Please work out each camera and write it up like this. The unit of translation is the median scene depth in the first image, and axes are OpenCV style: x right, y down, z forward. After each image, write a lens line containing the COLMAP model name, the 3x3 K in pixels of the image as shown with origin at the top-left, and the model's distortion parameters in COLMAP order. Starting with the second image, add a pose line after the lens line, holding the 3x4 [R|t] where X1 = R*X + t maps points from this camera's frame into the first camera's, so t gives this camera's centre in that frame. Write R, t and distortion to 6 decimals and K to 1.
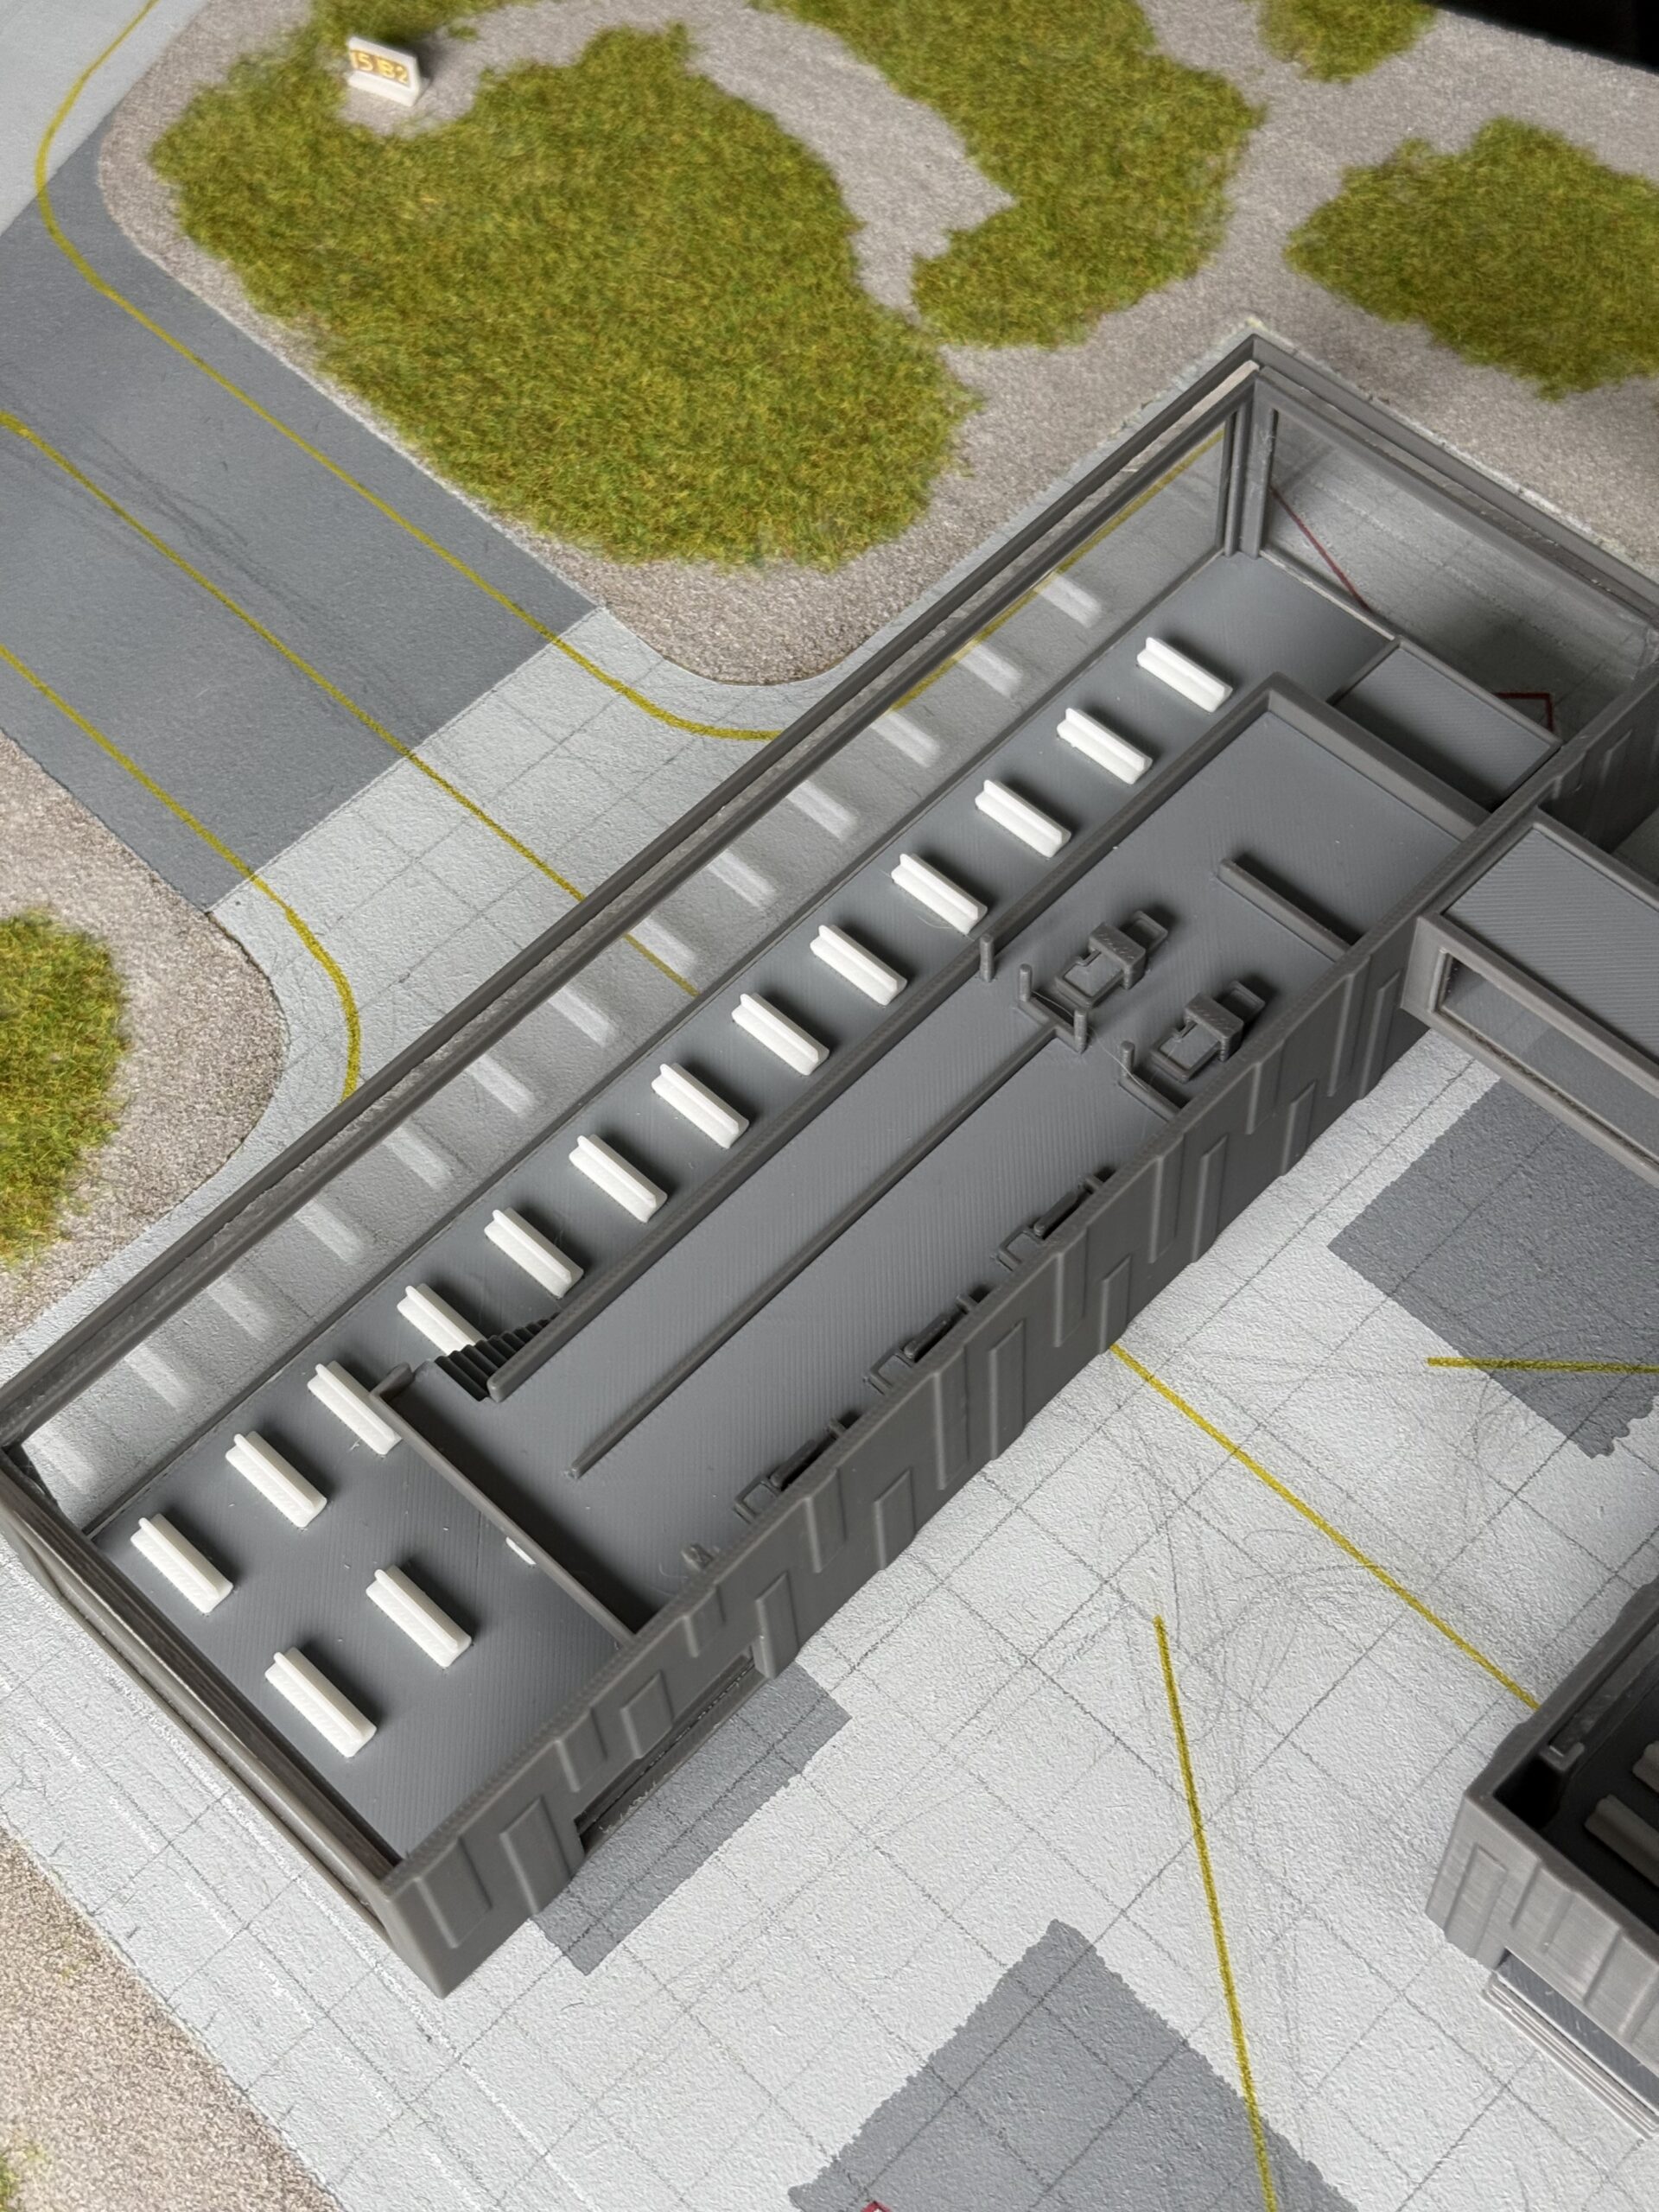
lens RADIAL K [[3223.5, 0, 796.6], [0, 3223.5, 1049.3], [0, 0, 1]] dist [0.094023, 0.000000]
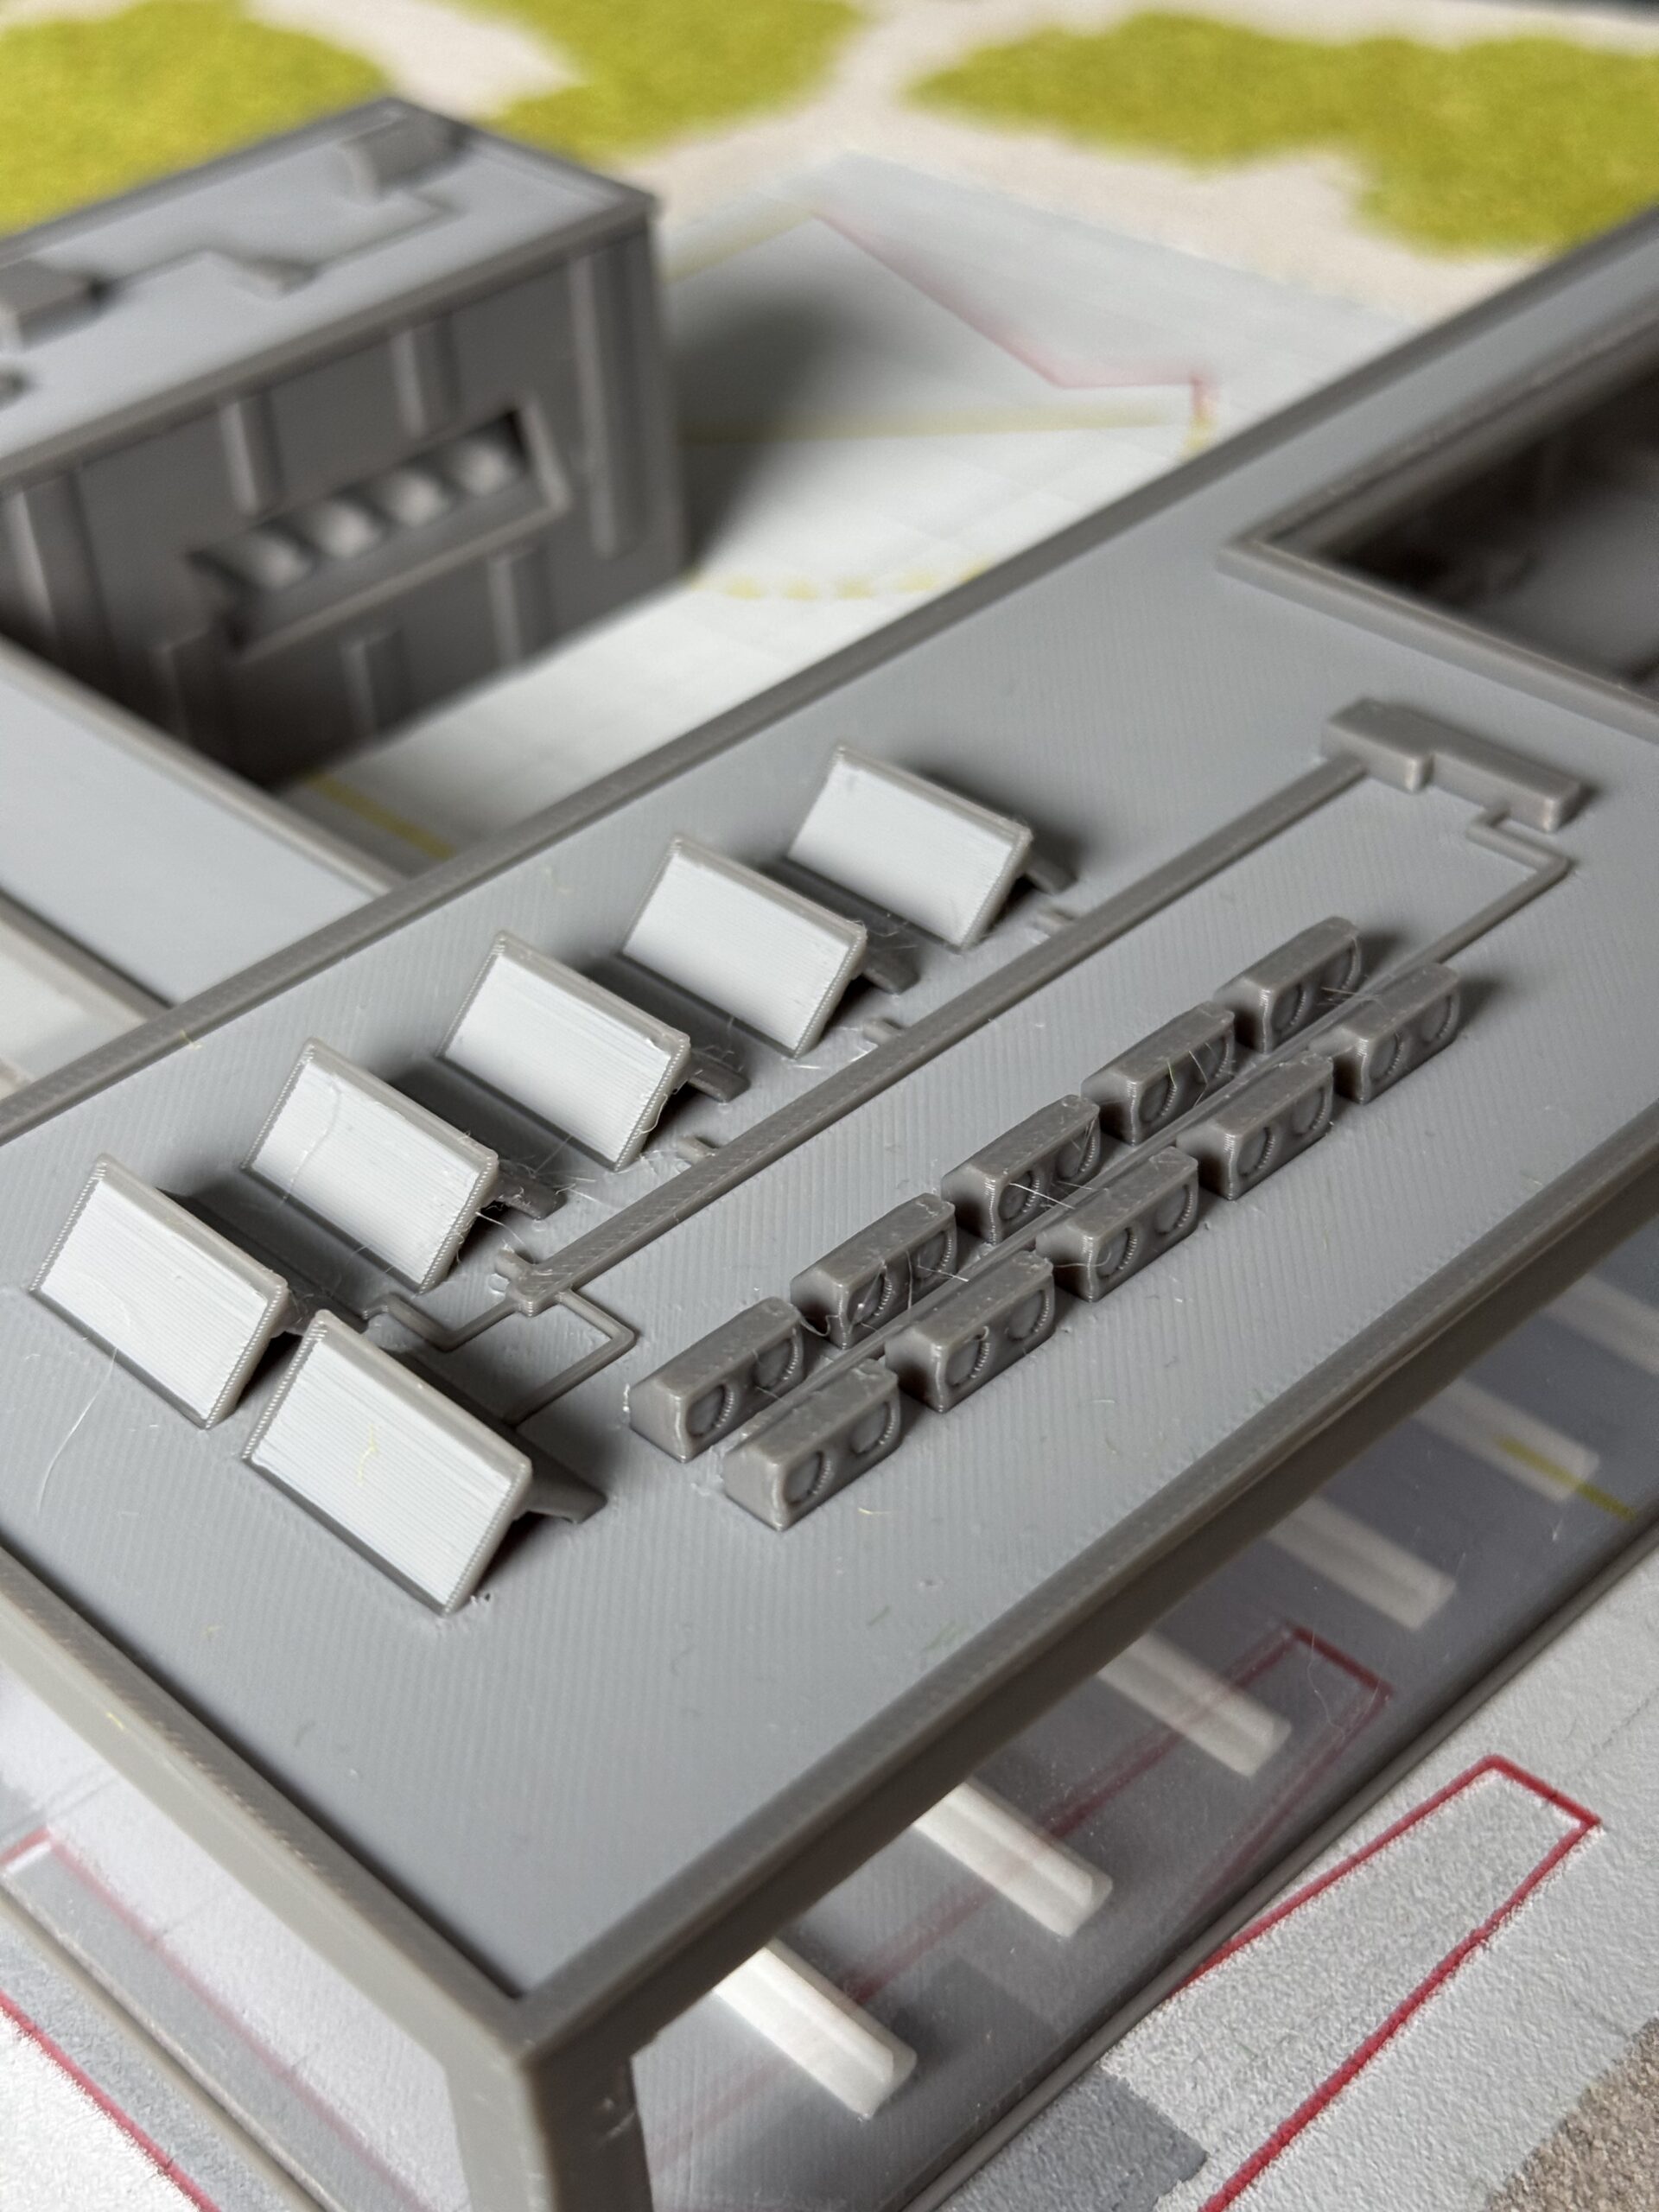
lens RADIAL K [[3223.5, 0, 811.6], [0, 3223.5, 1147.0], [0, 0, 1]] dist [0.094023, 0.000000]
pose [[0.999924, -0.007541, 0.009713, 0.120369], [0.010436, 0.938199, -0.345939, 0.318239], [-0.006504, 0.346015, 0.938207, 0.299327]]
